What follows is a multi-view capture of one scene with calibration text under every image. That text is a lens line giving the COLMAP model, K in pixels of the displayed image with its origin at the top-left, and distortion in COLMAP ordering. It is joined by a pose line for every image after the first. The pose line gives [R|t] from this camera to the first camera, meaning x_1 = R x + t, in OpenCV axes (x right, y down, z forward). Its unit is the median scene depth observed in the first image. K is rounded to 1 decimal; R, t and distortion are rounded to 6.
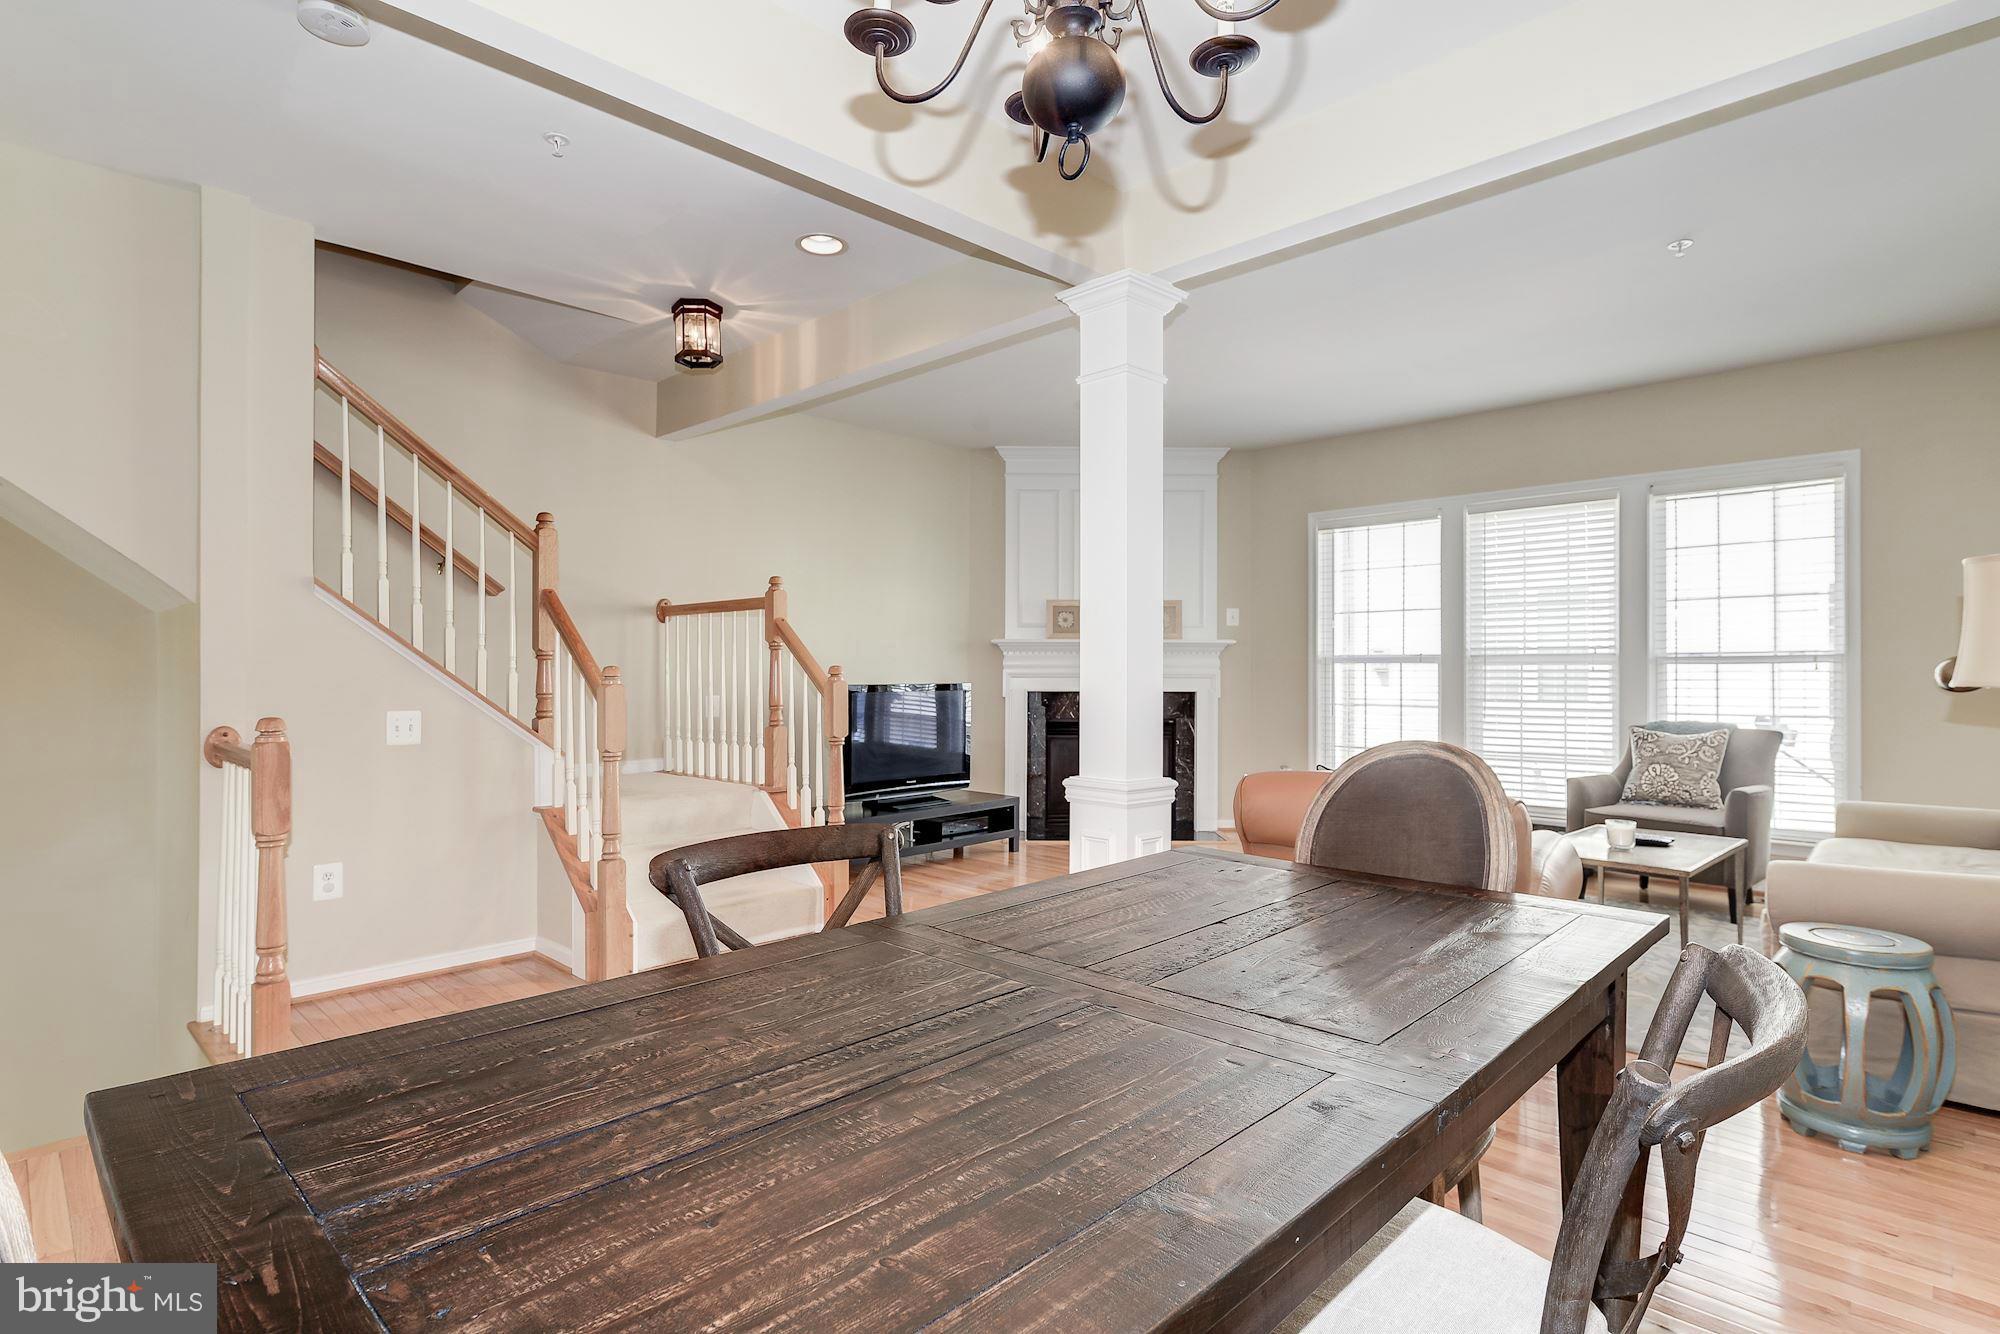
lens RADIAL K [[1009.8, 0, 1004.6], [0, 1009.8, 671.9], [0, 0, 1]] dist [-0.003070, 0.001921]
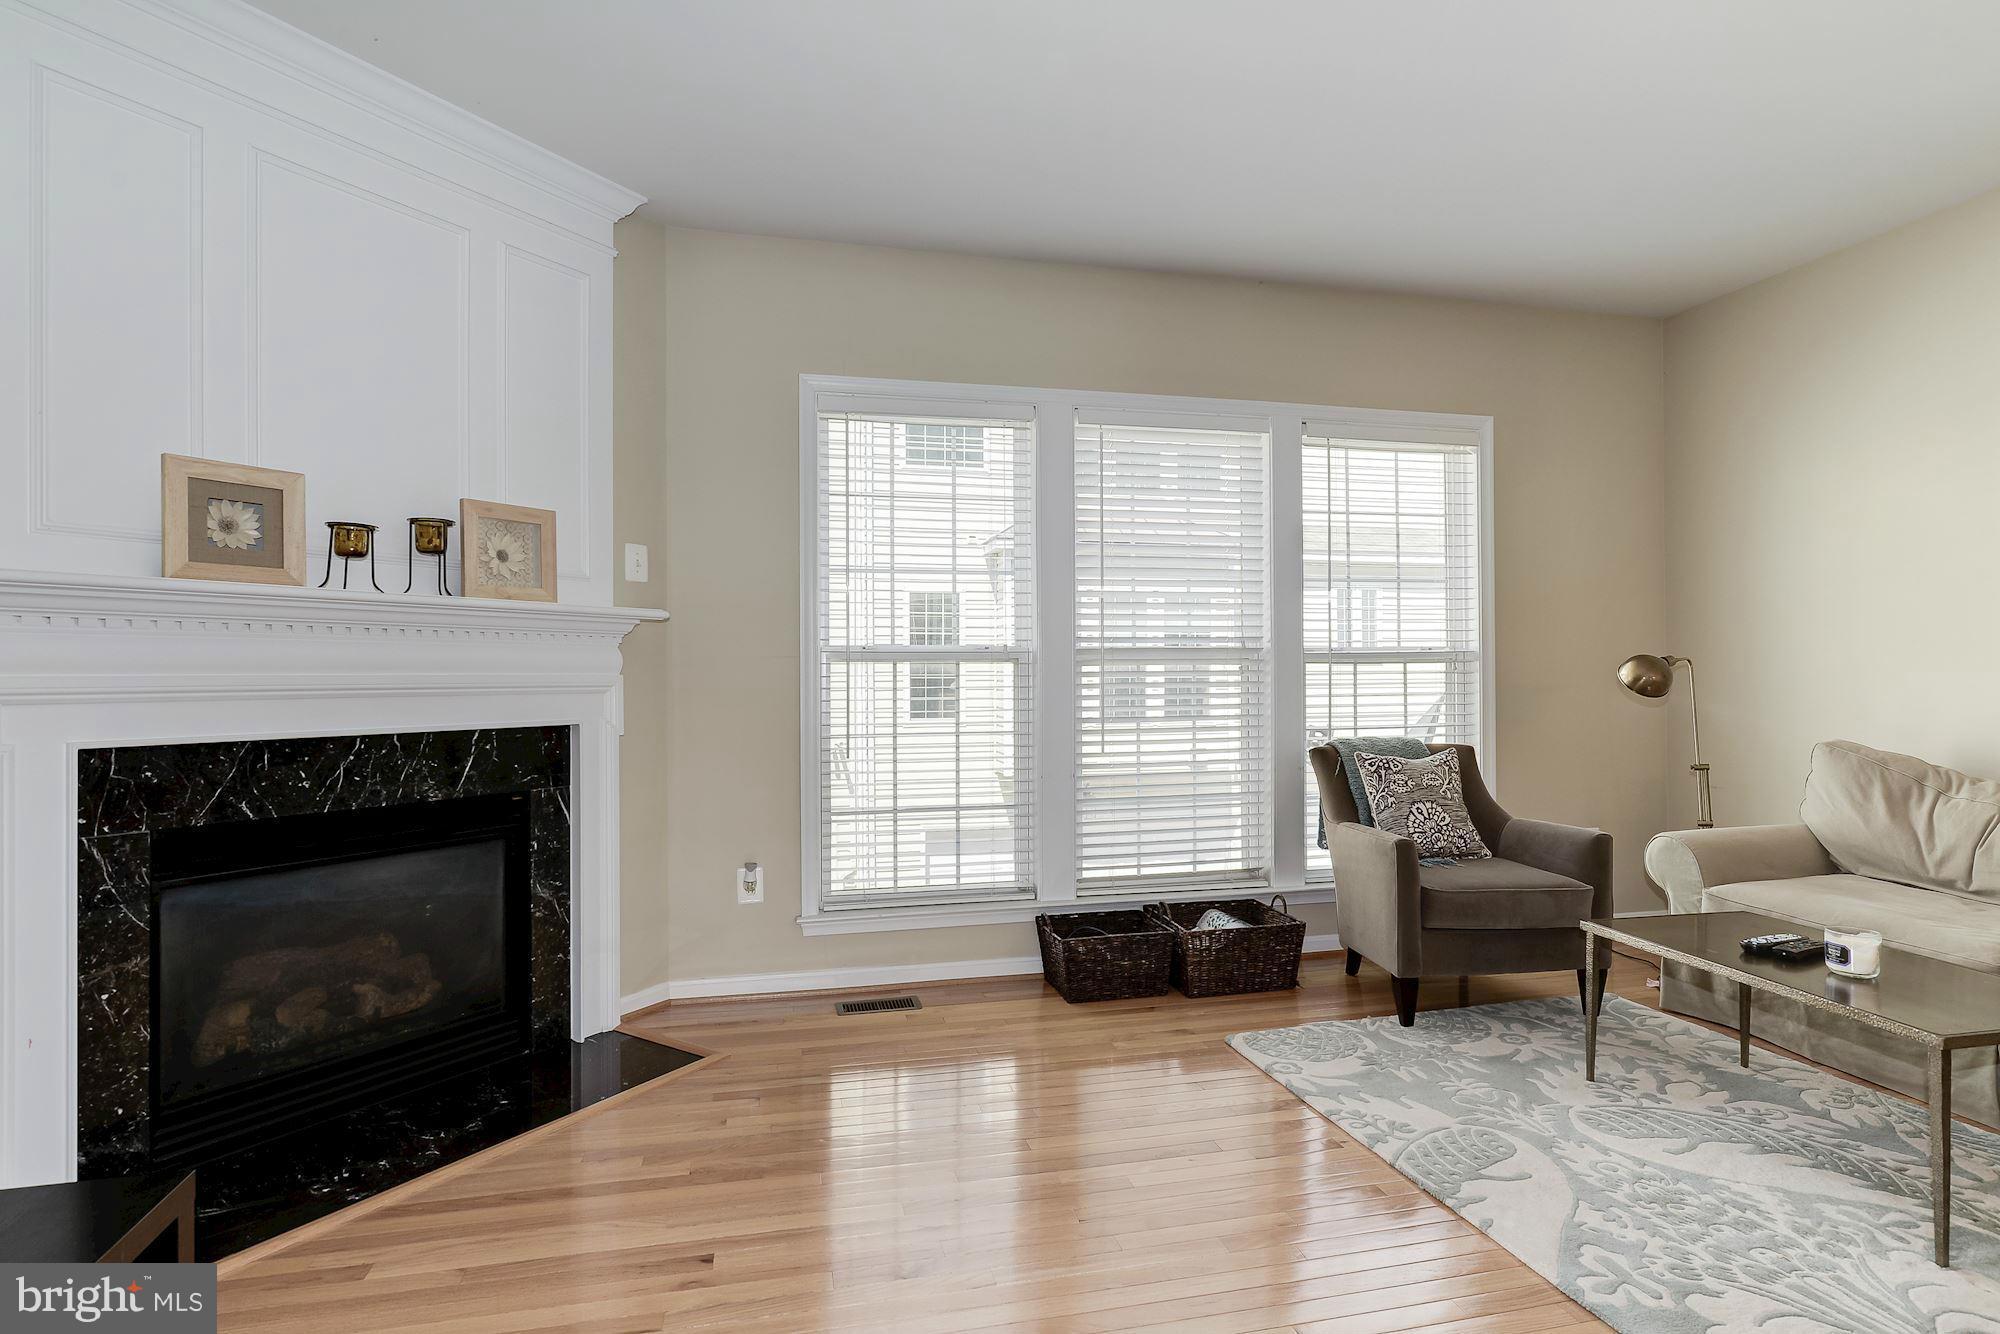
lens RADIAL K [[1009.8, 0, 991.5], [0, 1009.8, 658.1], [0, 0, 1]] dist [-0.003070, 0.001921]
pose [[0.539576, 0.008491, 0.841894, -0.095148], [0.006204, 0.999882, -0.014060, -0.002130], [-0.841914, 0.012810, 0.539460, 0.700830]]
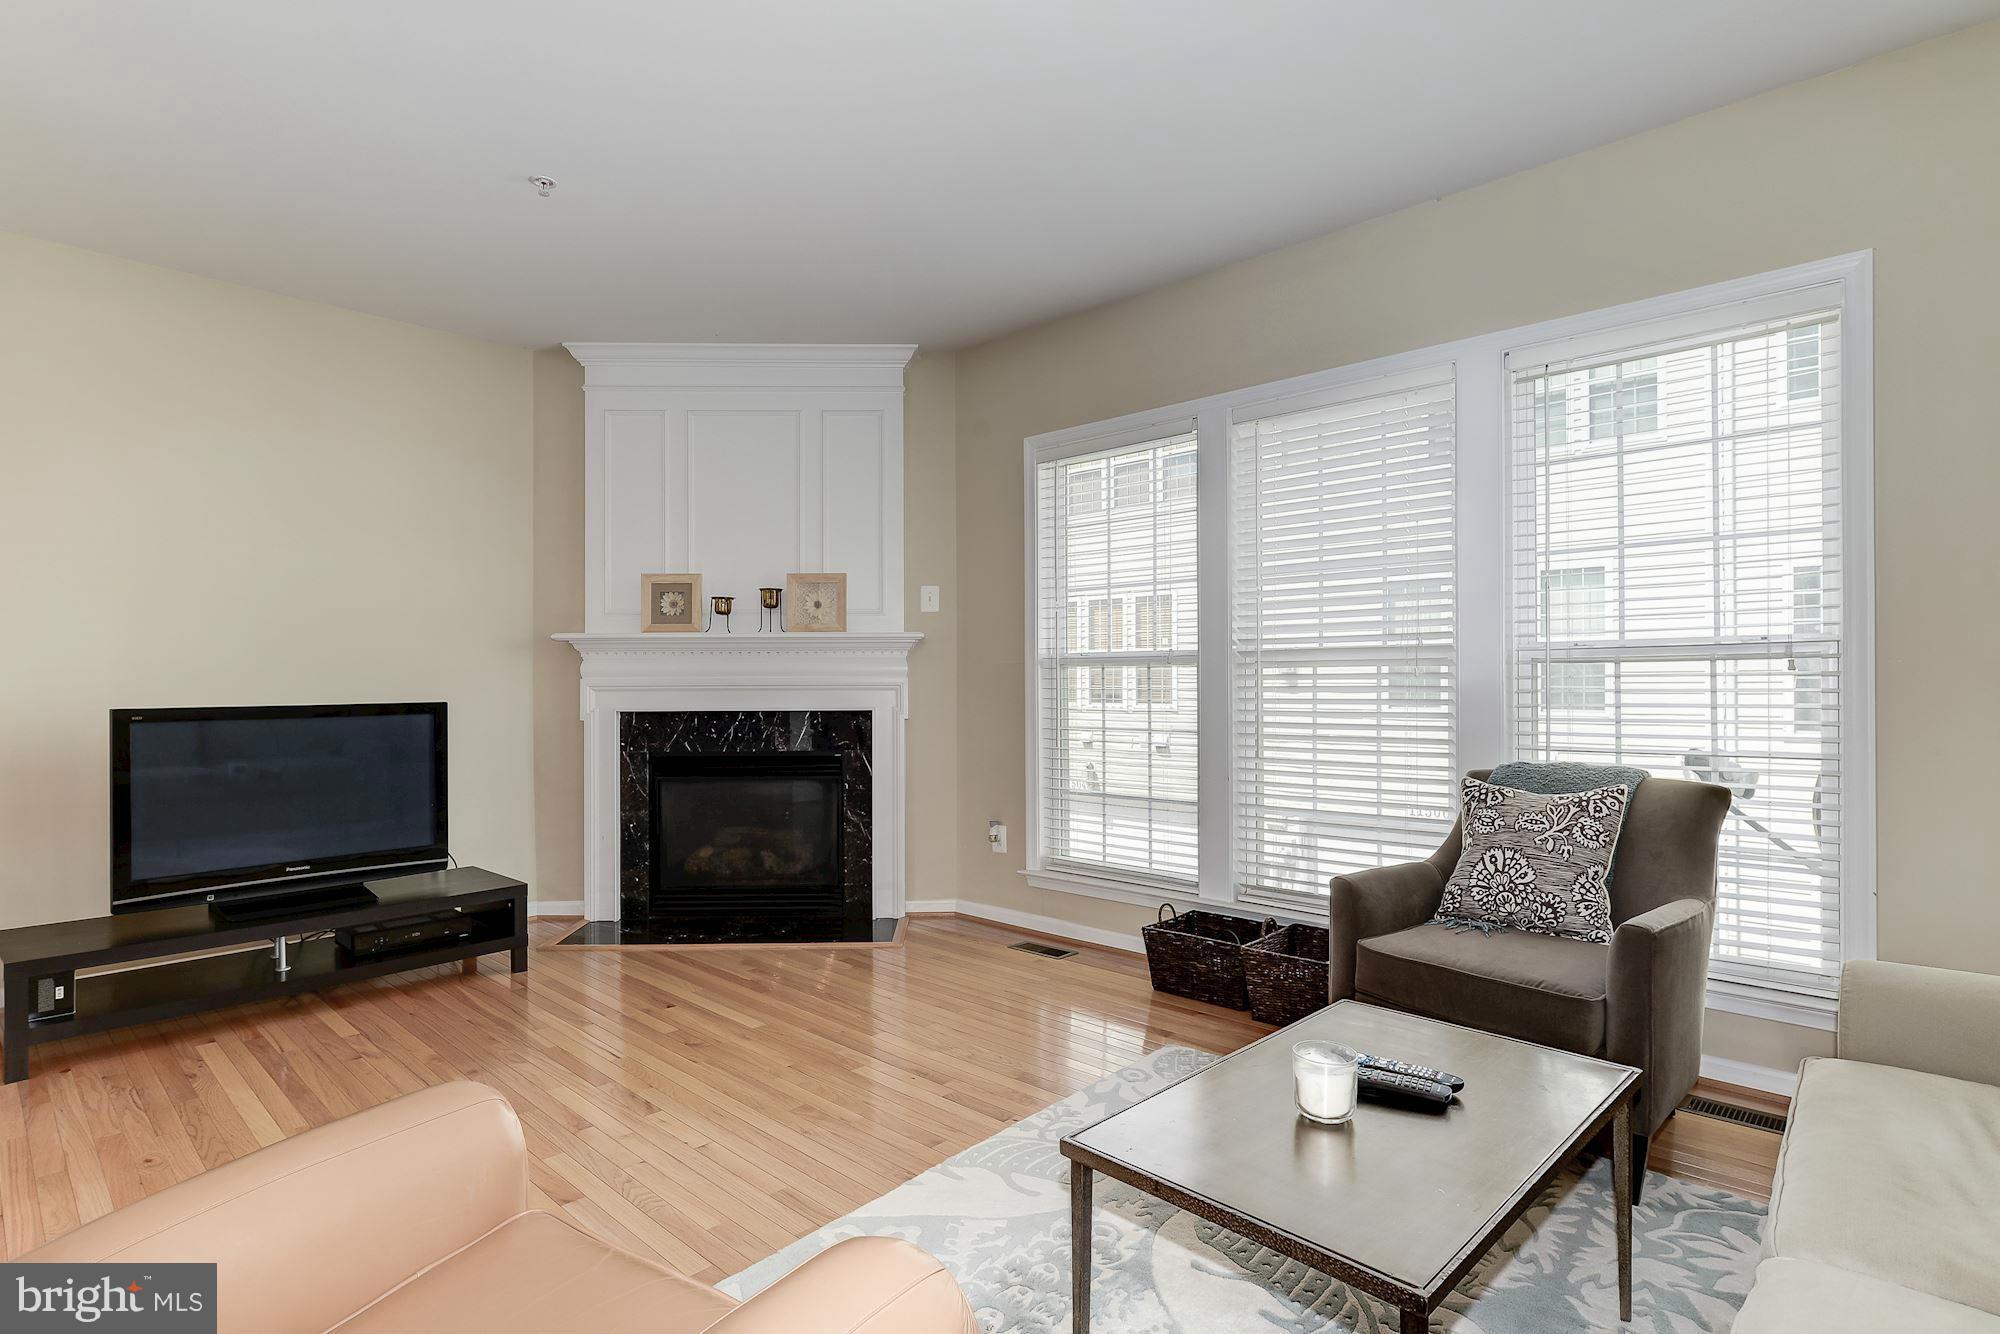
lens RADIAL K [[1009.8, 0, 998.8], [0, 1009.8, 673.0], [0, 0, 1]] dist [-0.003070, 0.001921]
pose [[0.999894, -0.007452, 0.012516, 0.304439], [0.007526, 0.999954, -0.005886, -0.000487], [-0.012472, 0.005979, 0.999904, 0.379450]]
